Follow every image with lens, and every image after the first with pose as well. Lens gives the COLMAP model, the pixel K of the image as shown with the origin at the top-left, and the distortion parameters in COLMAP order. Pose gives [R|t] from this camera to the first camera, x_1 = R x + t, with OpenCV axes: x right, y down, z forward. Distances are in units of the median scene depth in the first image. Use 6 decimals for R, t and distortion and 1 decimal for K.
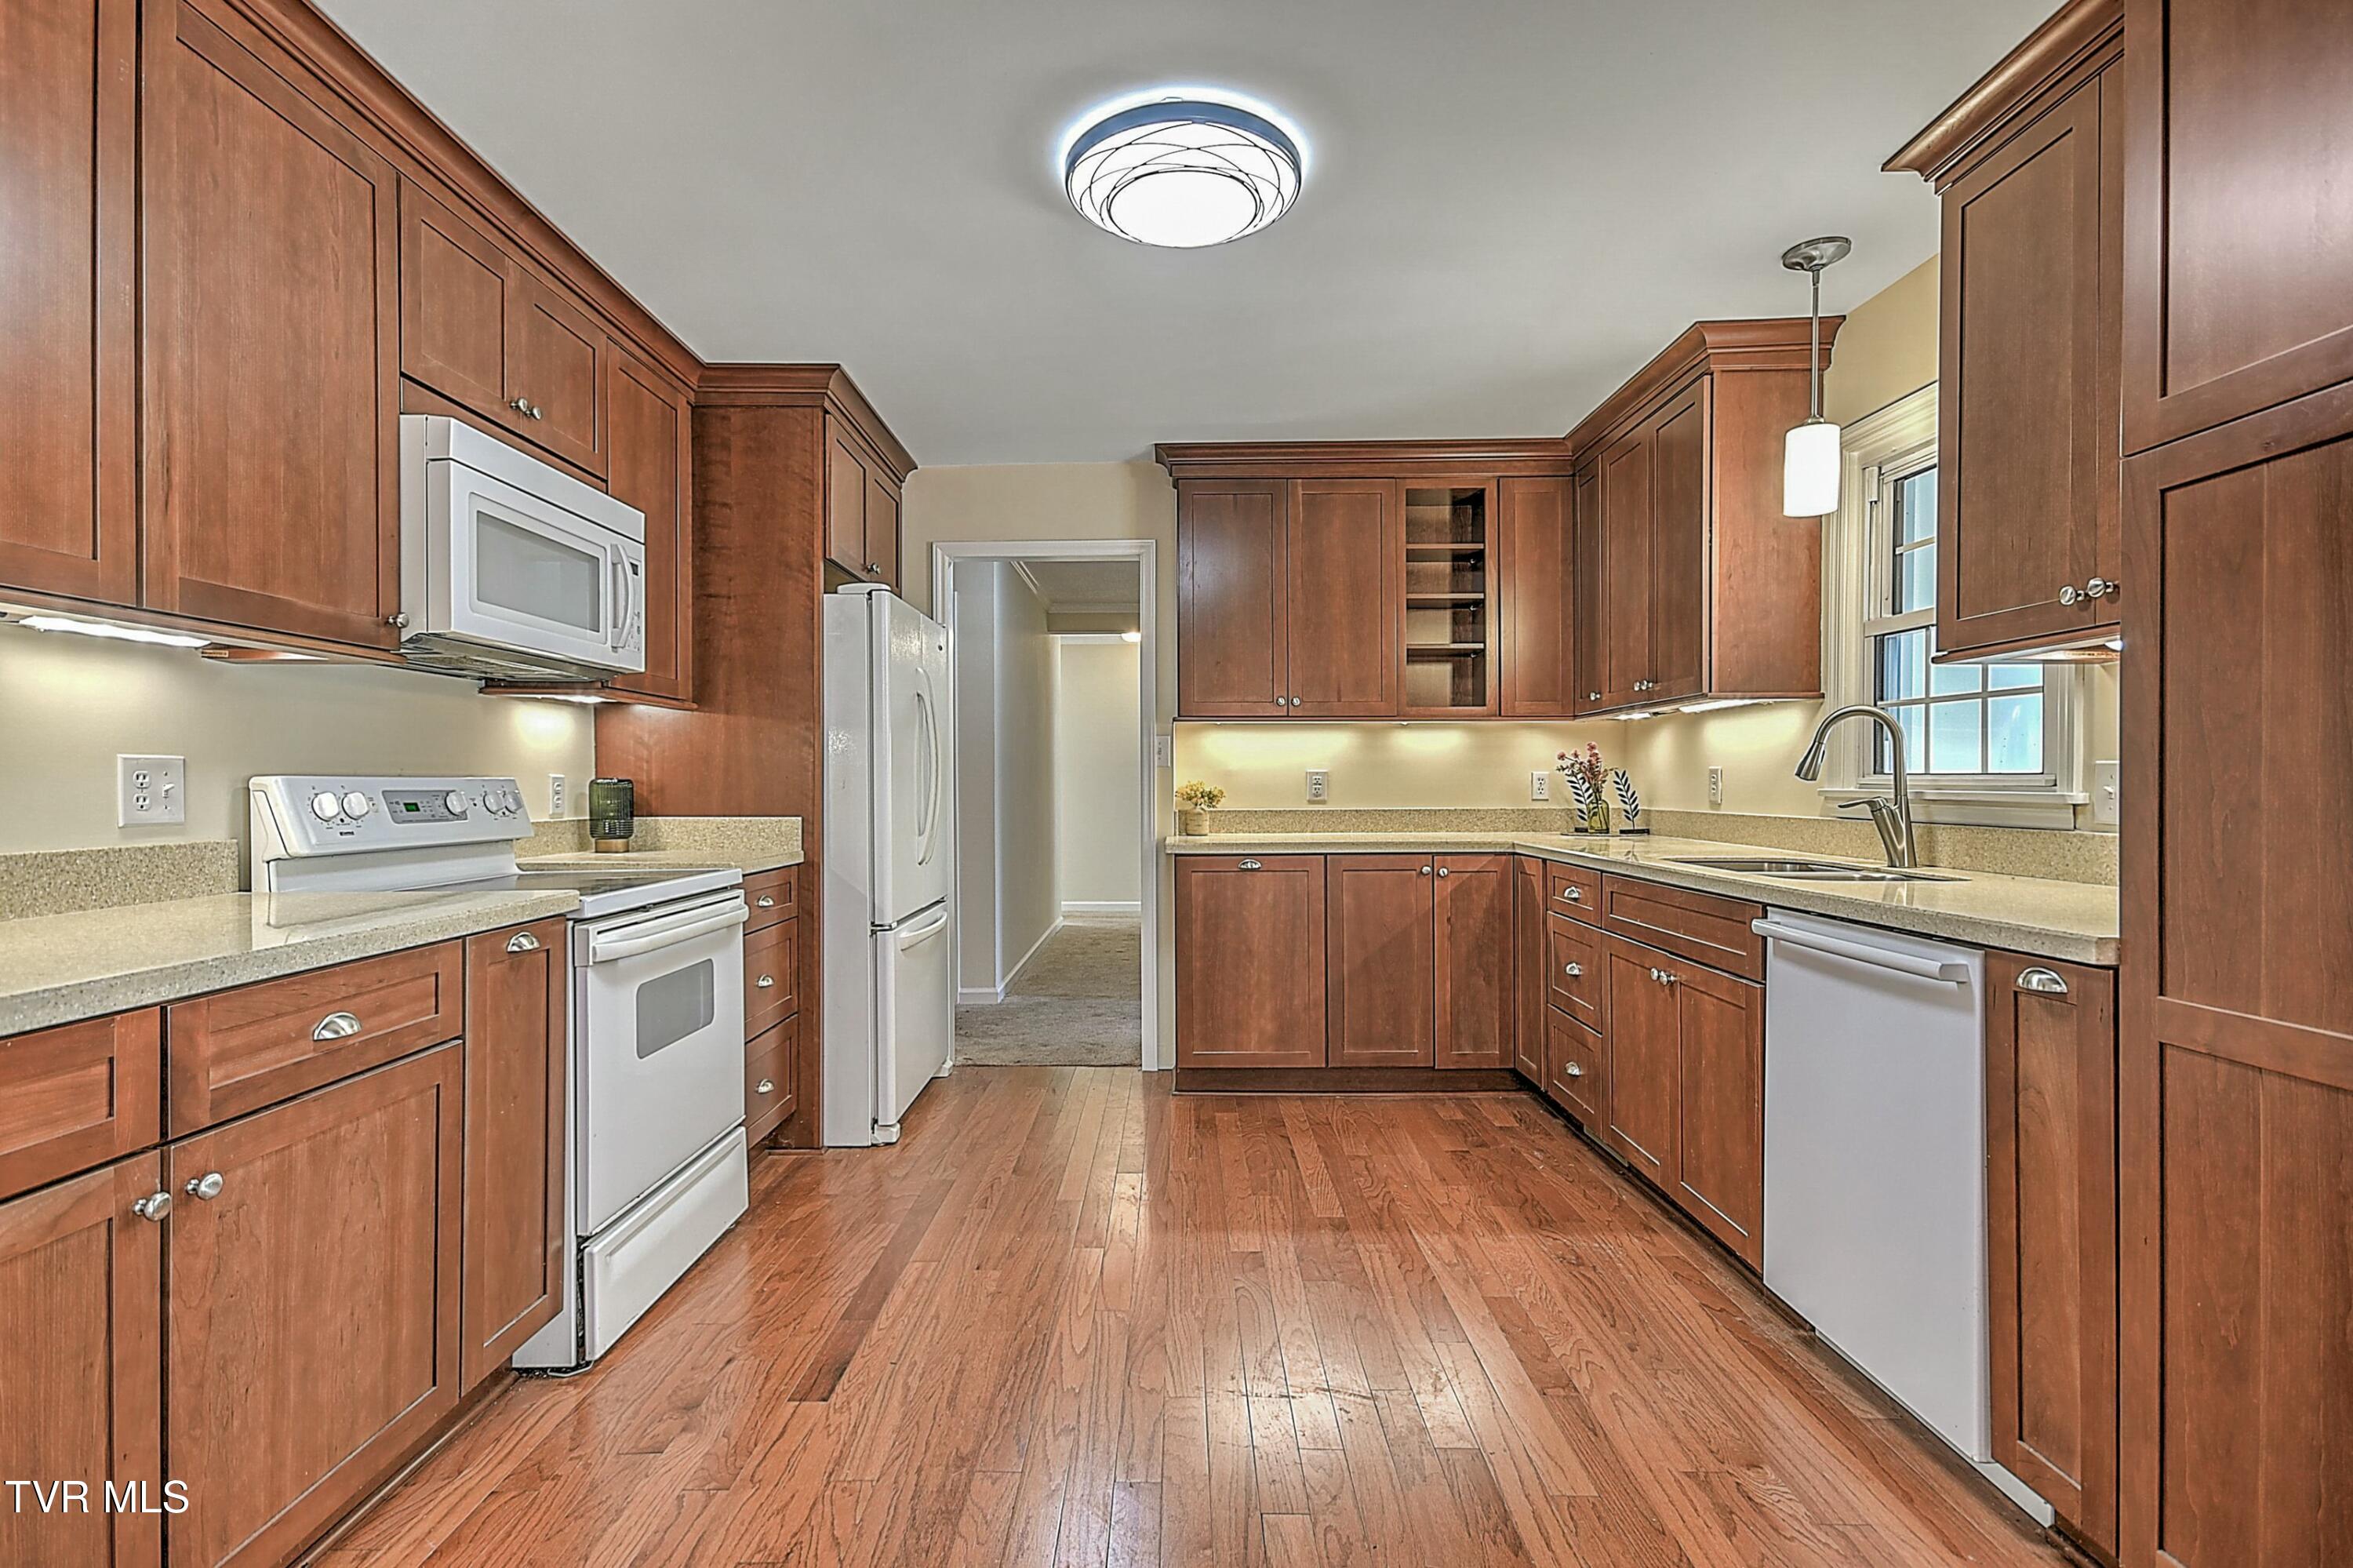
lens RADIAL K [[1108.3, 0, 1167.4], [0, 1108.3, 785.6], [0, 0, 1]] dist [0.023169, -0.004720]
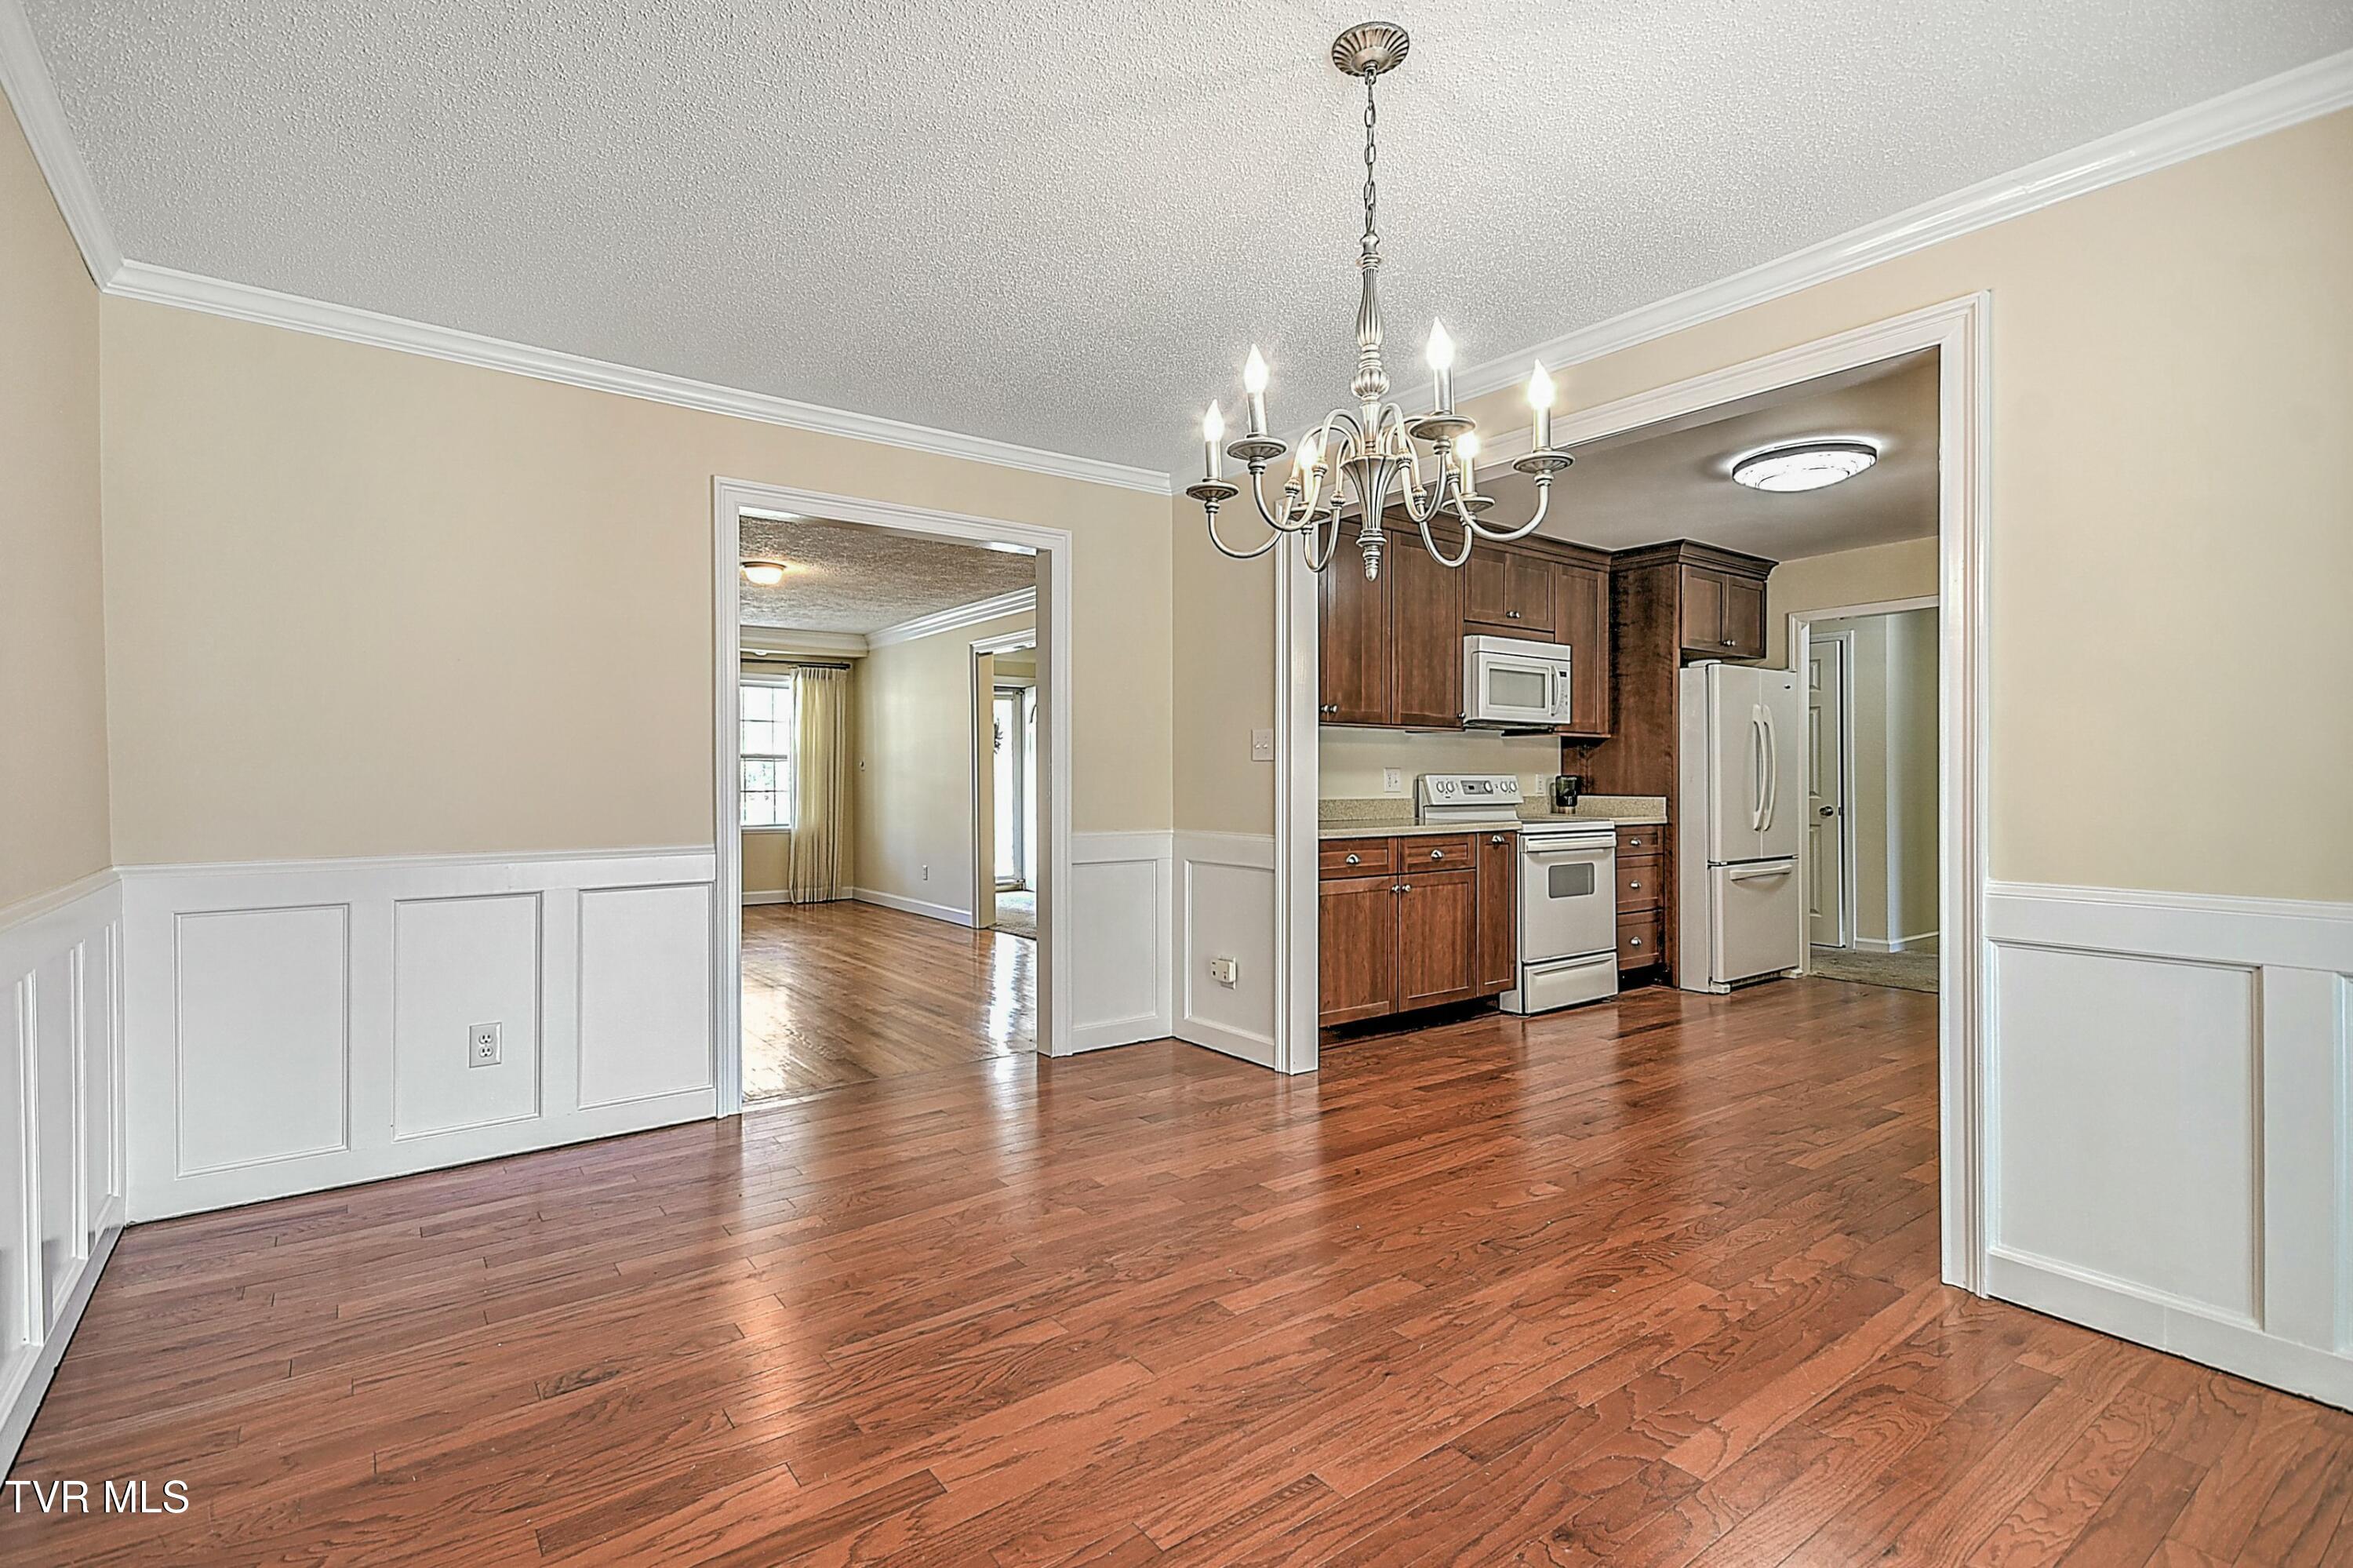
lens RADIAL K [[1098.0, 0, 1165.0], [0, 1098.0, 776.8], [0, 0, 1]] dist [0.021542, -0.001050]
pose [[0.605512, -0.000357, -0.795836, 0.636641], [-0.003030, 0.999992, -0.002755, 0.003278], [0.795830, 0.004079, 0.605506, -0.753025]]
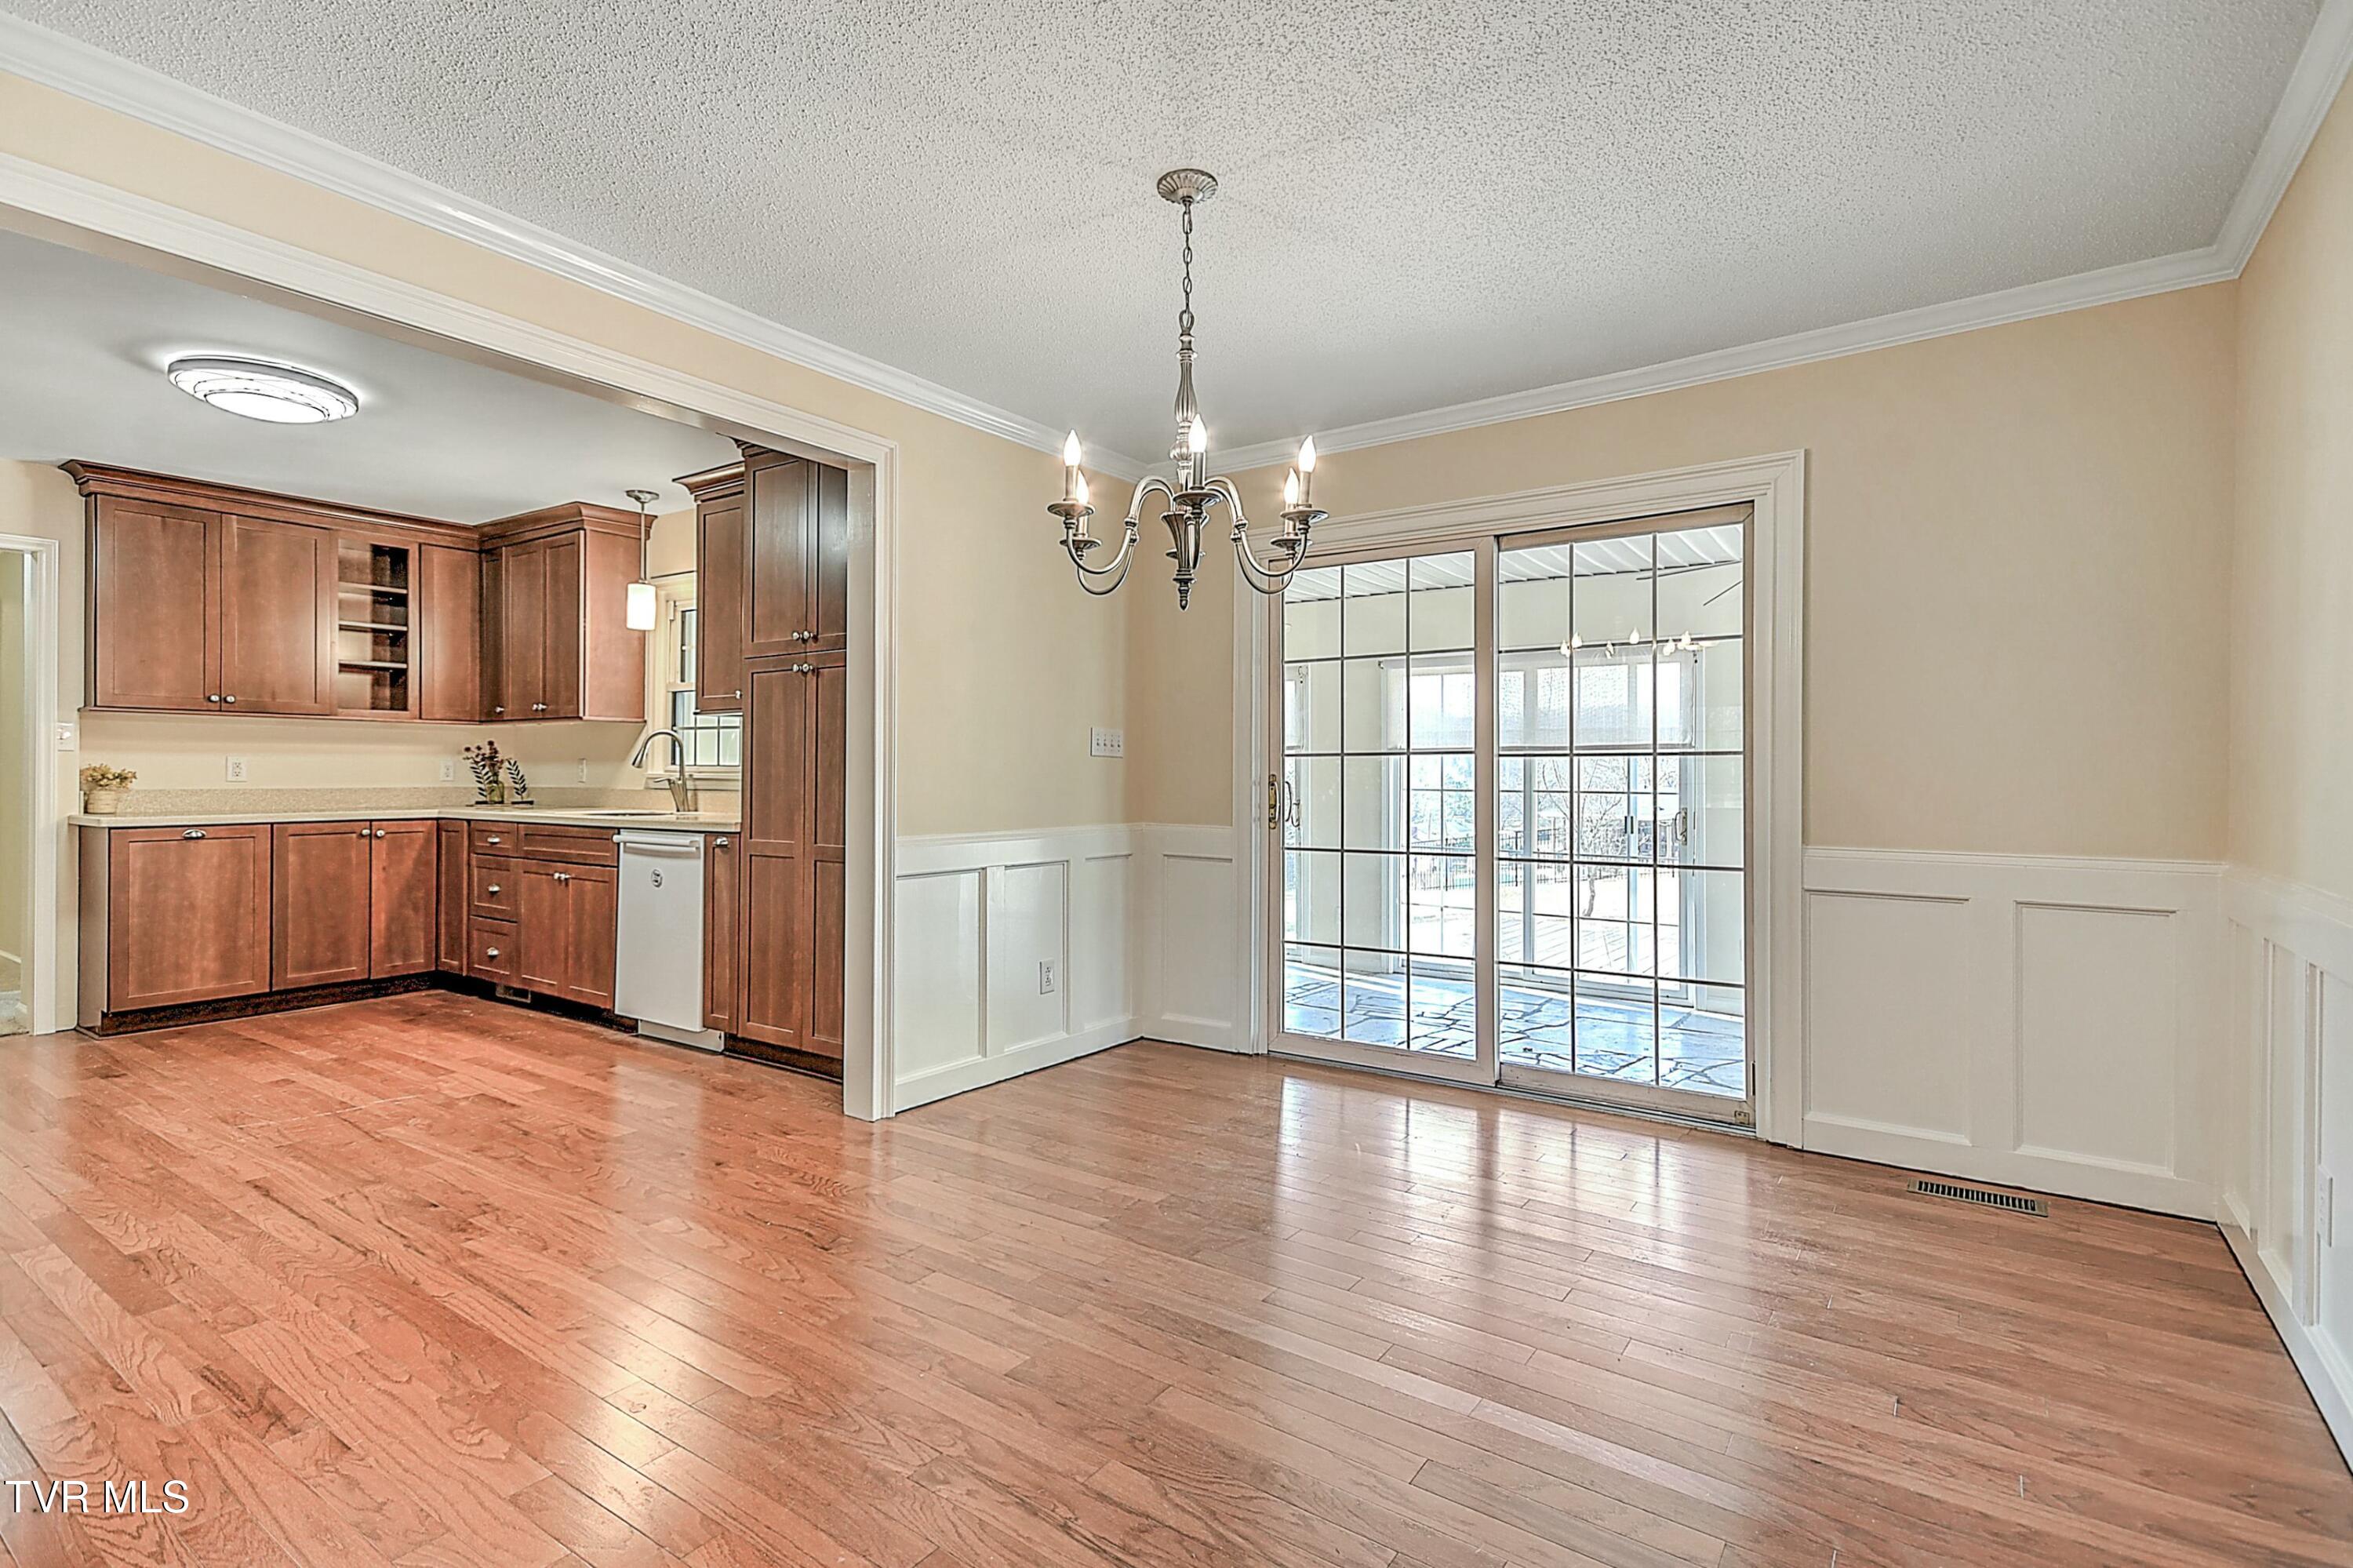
lens RADIAL K [[1108.3, 0, 1164.1], [0, 1108.3, 769.2], [0, 0, 1]] dist [0.023169, -0.004720]
pose [[0.568127, 0.008360, 0.822898, -0.423672], [-0.004064, 0.999965, -0.007353, 0.006897], [-0.822931, 0.000833, 0.568141, -0.720480]]
